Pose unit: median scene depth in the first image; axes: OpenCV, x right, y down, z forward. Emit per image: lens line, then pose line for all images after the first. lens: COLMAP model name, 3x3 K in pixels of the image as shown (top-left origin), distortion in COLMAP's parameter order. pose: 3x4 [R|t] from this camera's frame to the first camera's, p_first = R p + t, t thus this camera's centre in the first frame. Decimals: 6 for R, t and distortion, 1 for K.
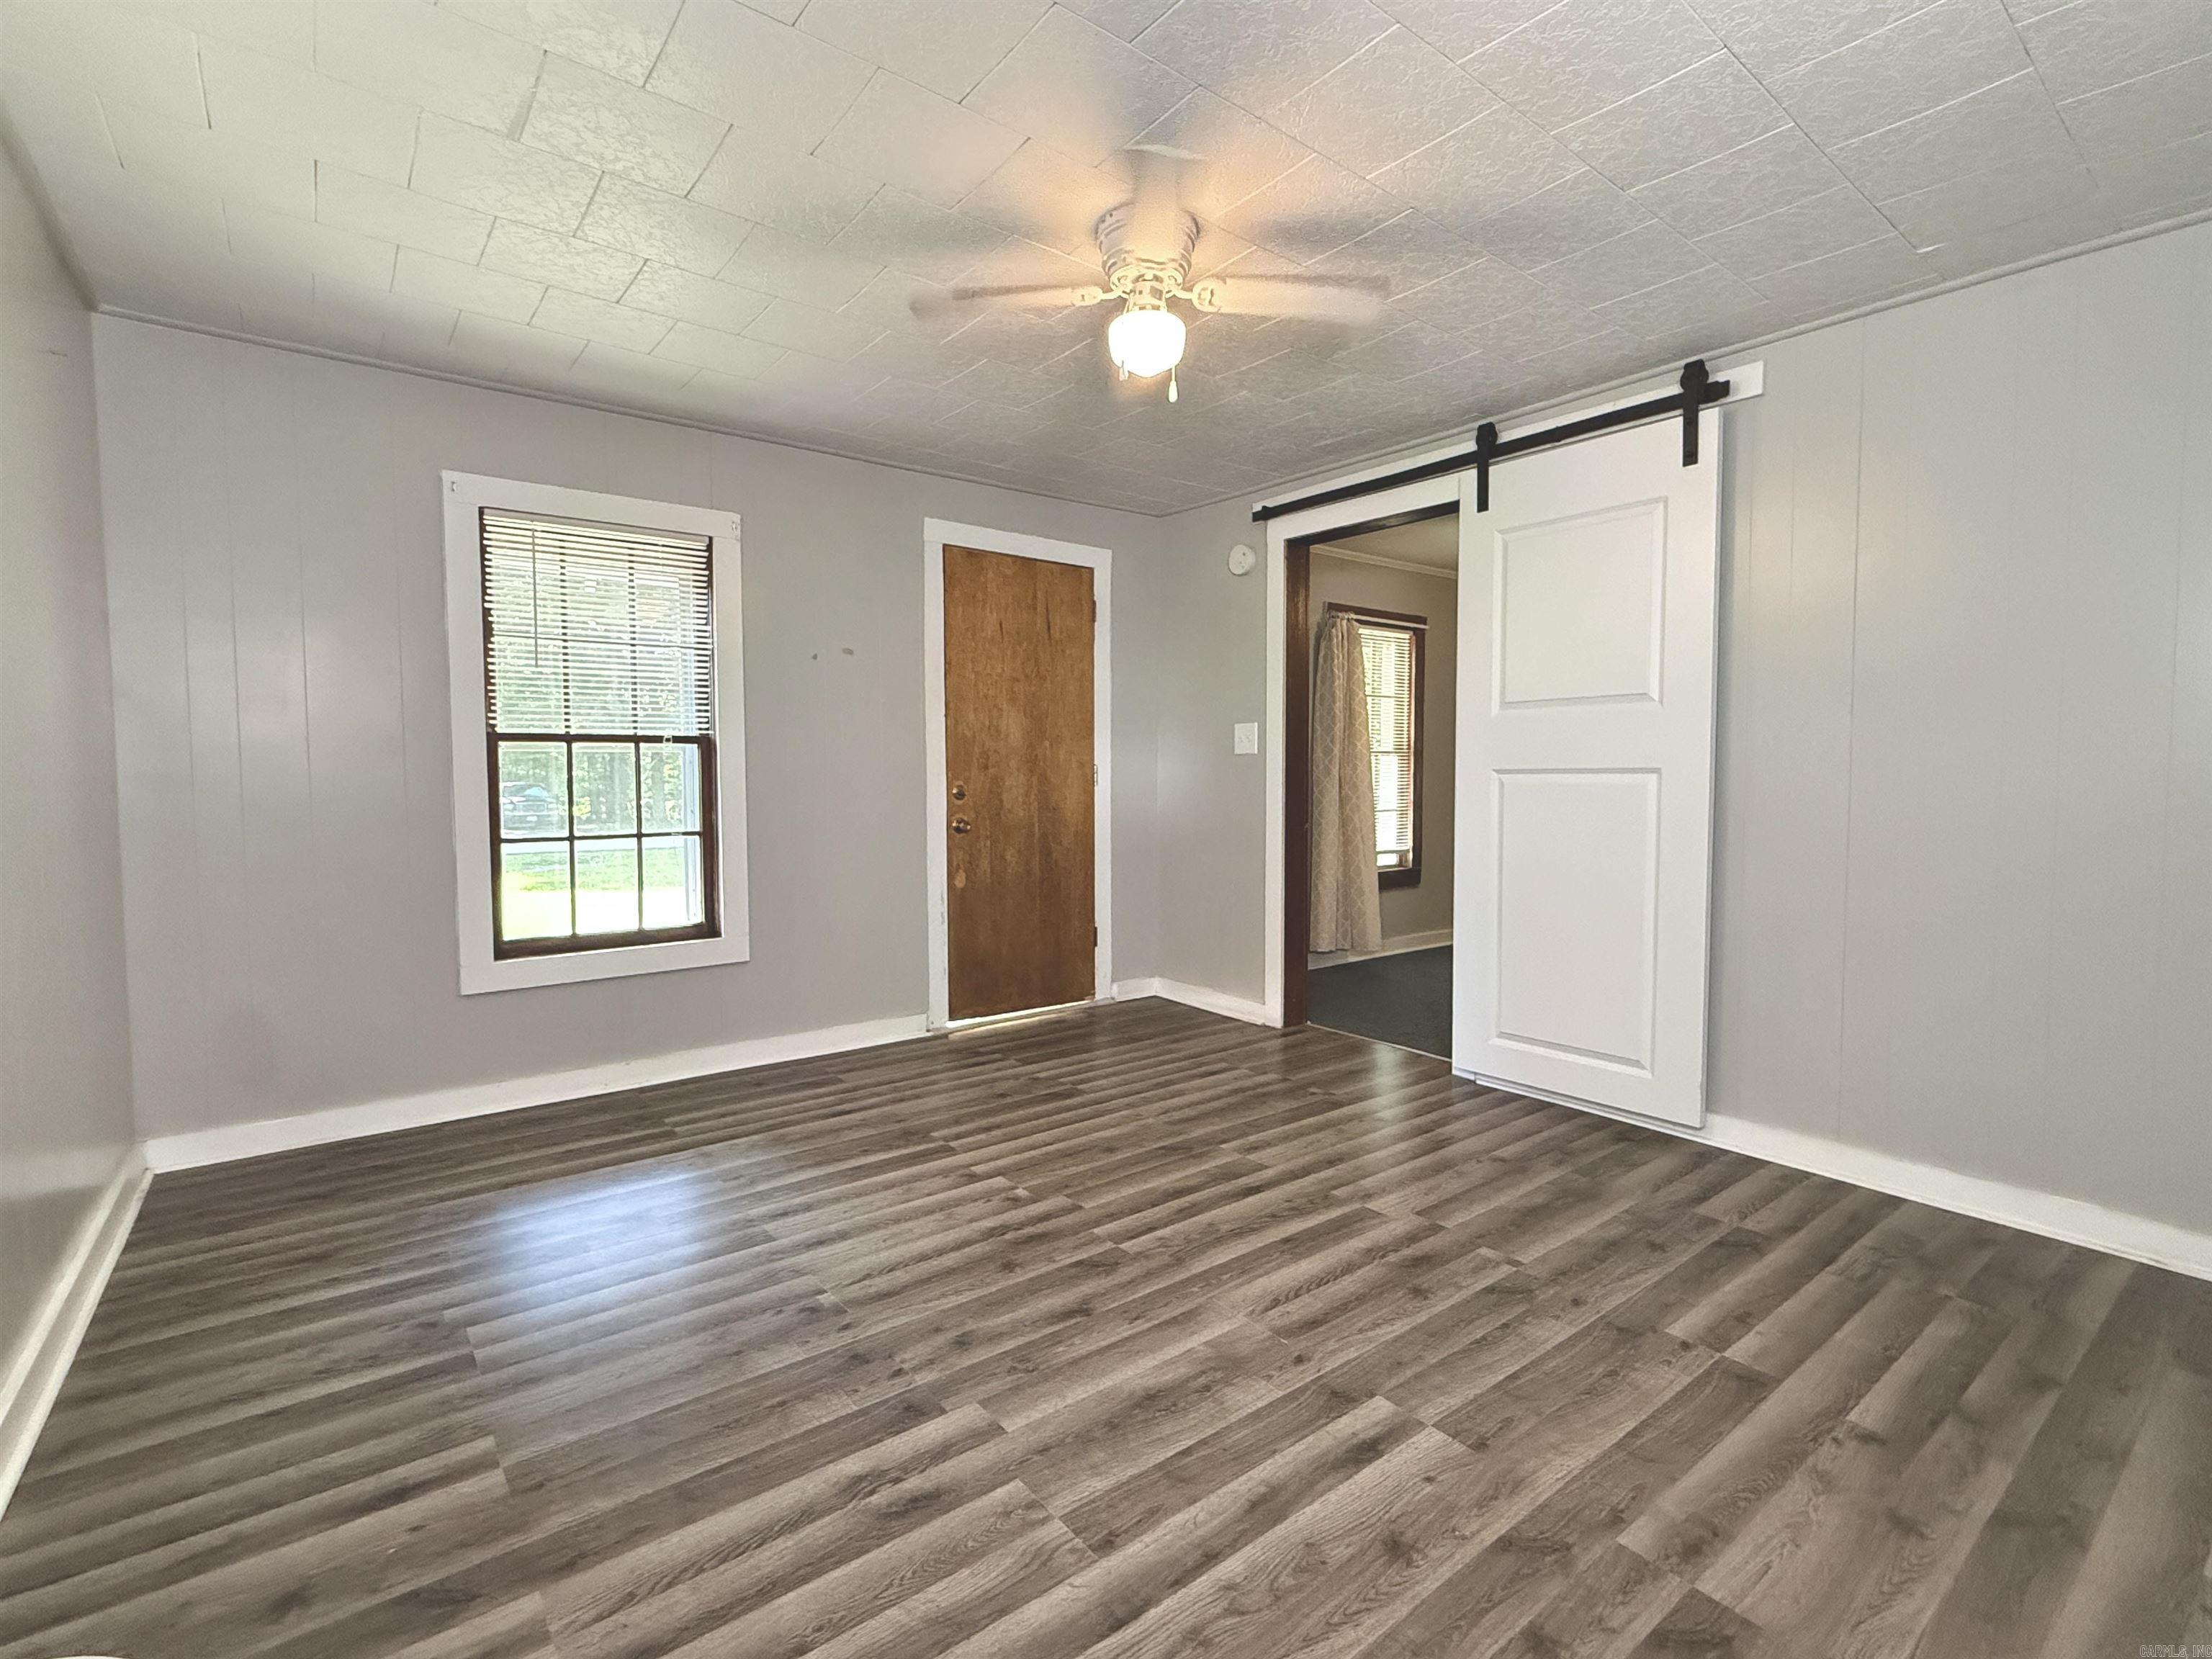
lens RADIAL K [[1025.7, 0, 1107.3], [0, 1025.7, 829.5], [0, 0, 1]] dist [0.000120, 0.000432]
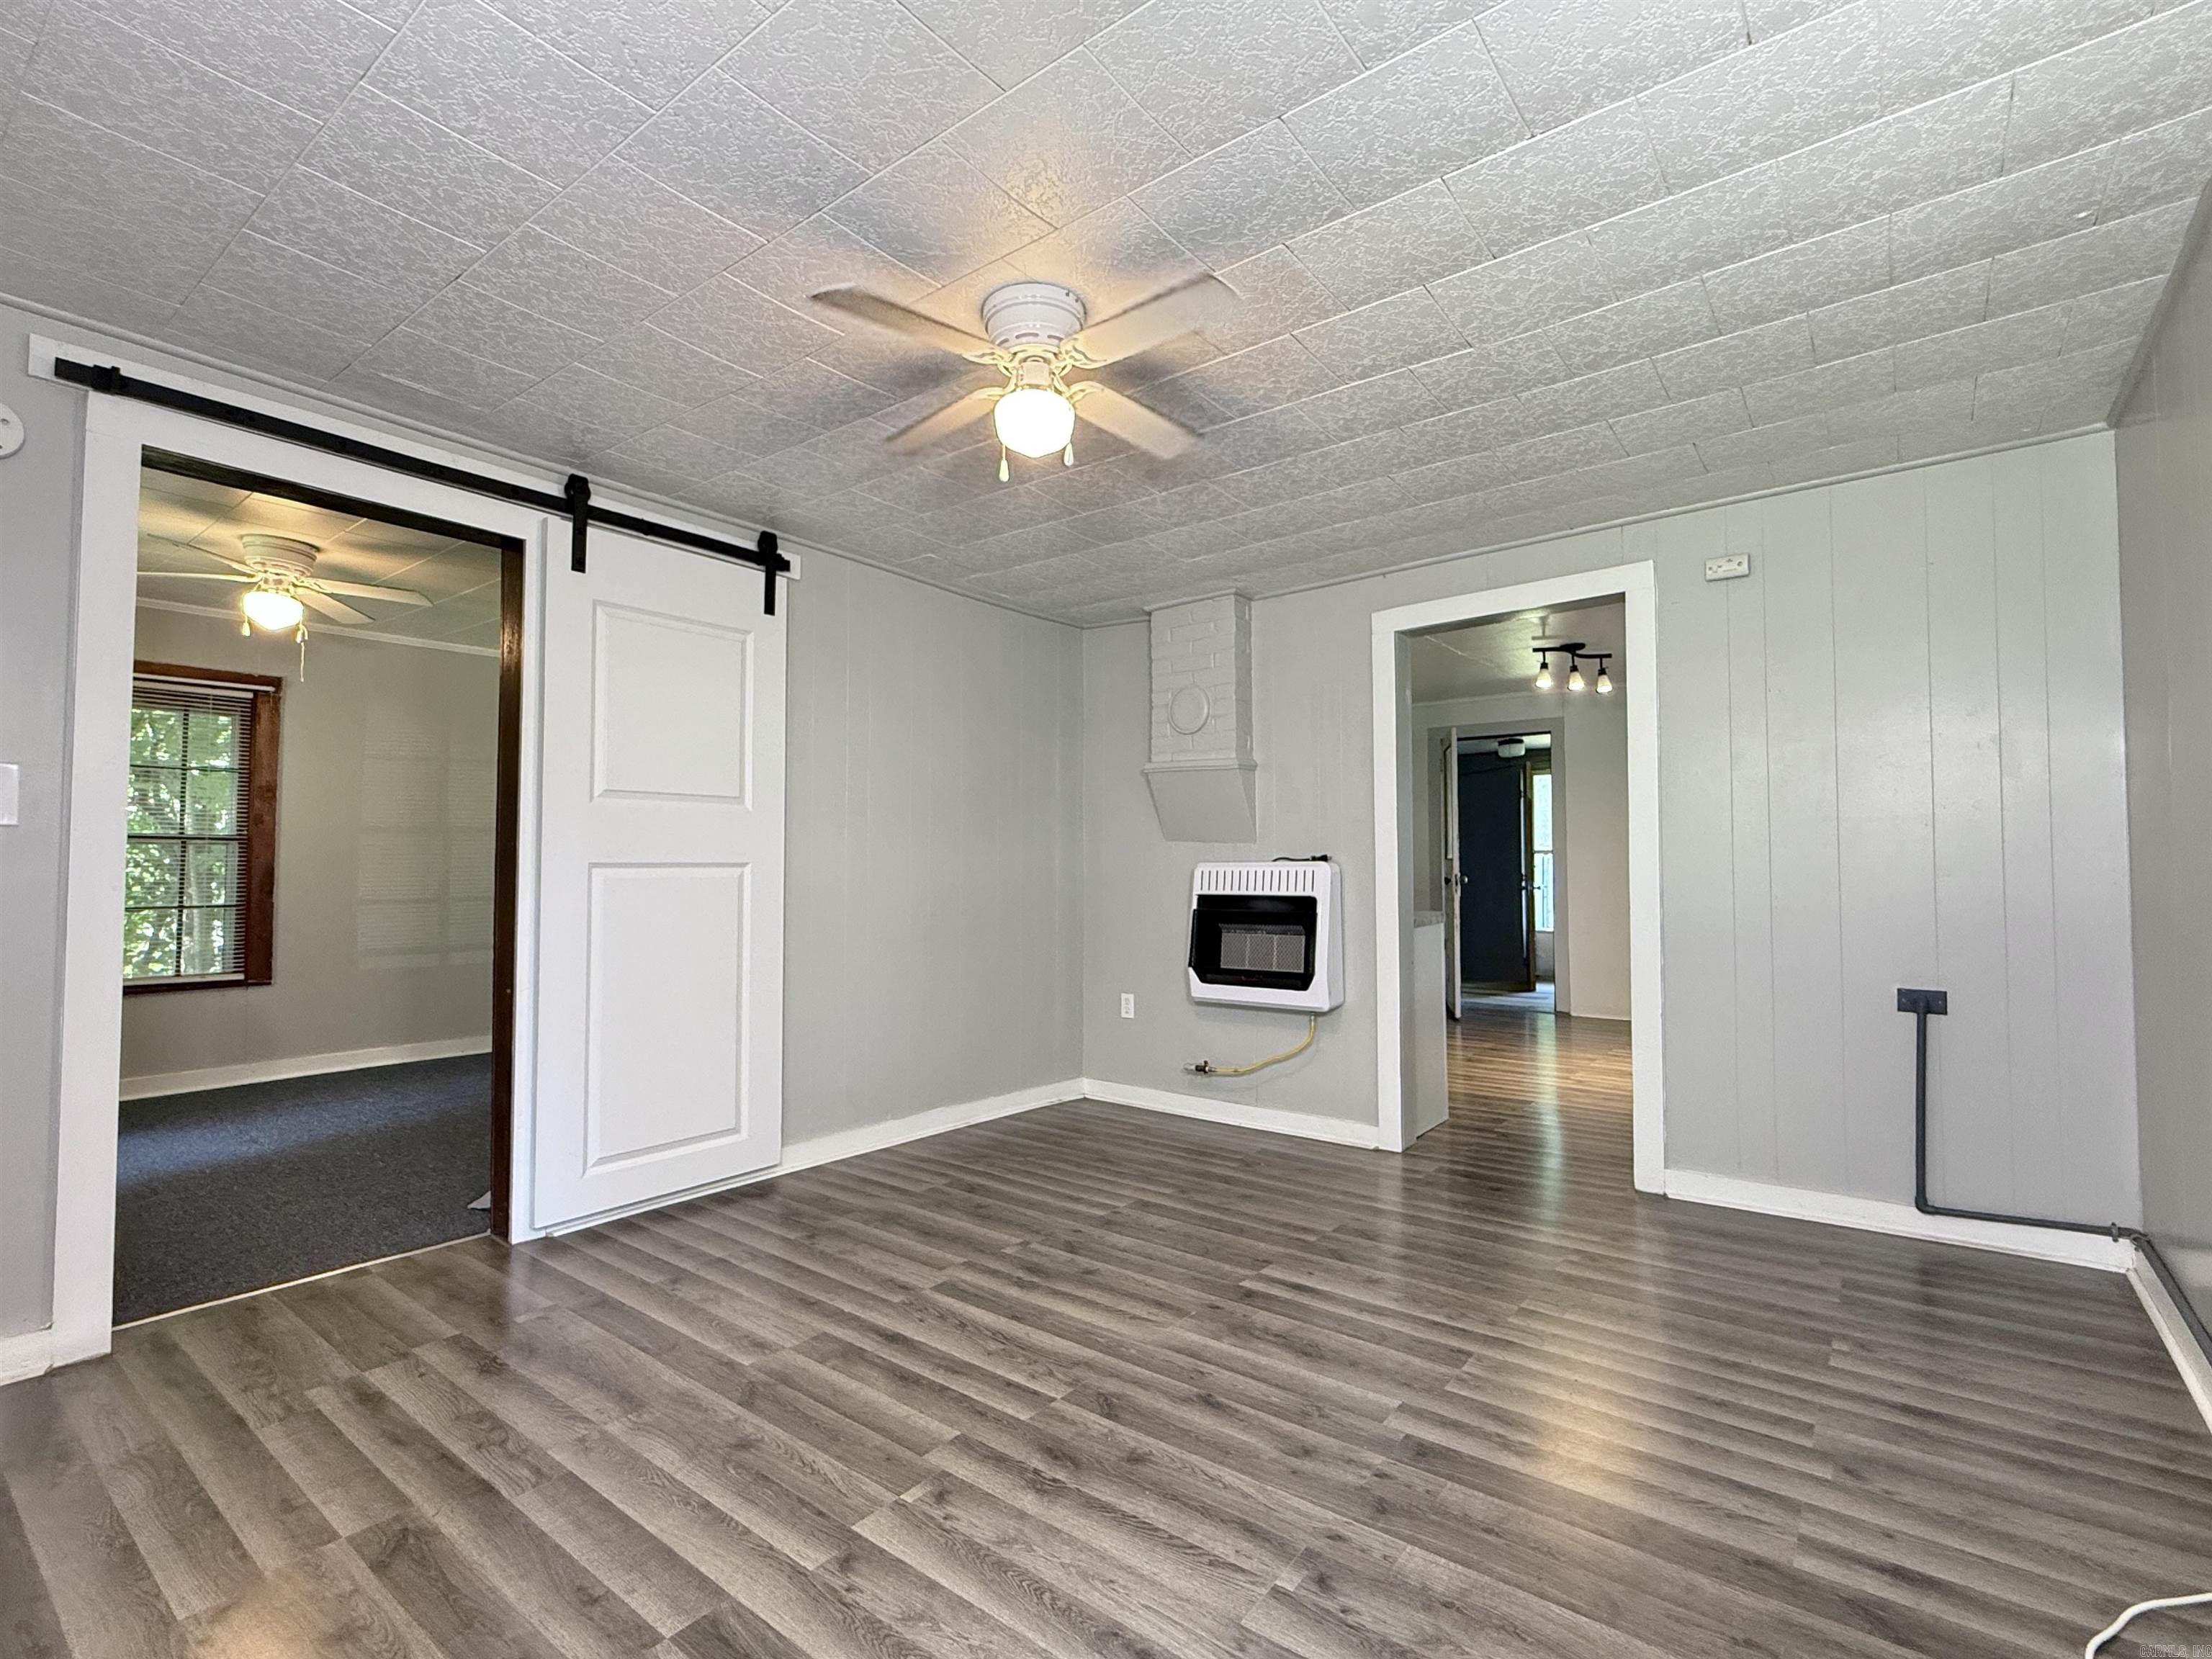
lens RADIAL K [[1025.7, 0, 1107.3], [0, 1025.7, 829.5], [0, 0, 1]] dist [0.000120, 0.000432]
pose [[-0.248435, 0.036445, 0.967963, -0.835193], [0.050424, 0.998424, -0.024651, -0.059735], [-0.967335, 0.042684, -0.249882, 1.103660]]
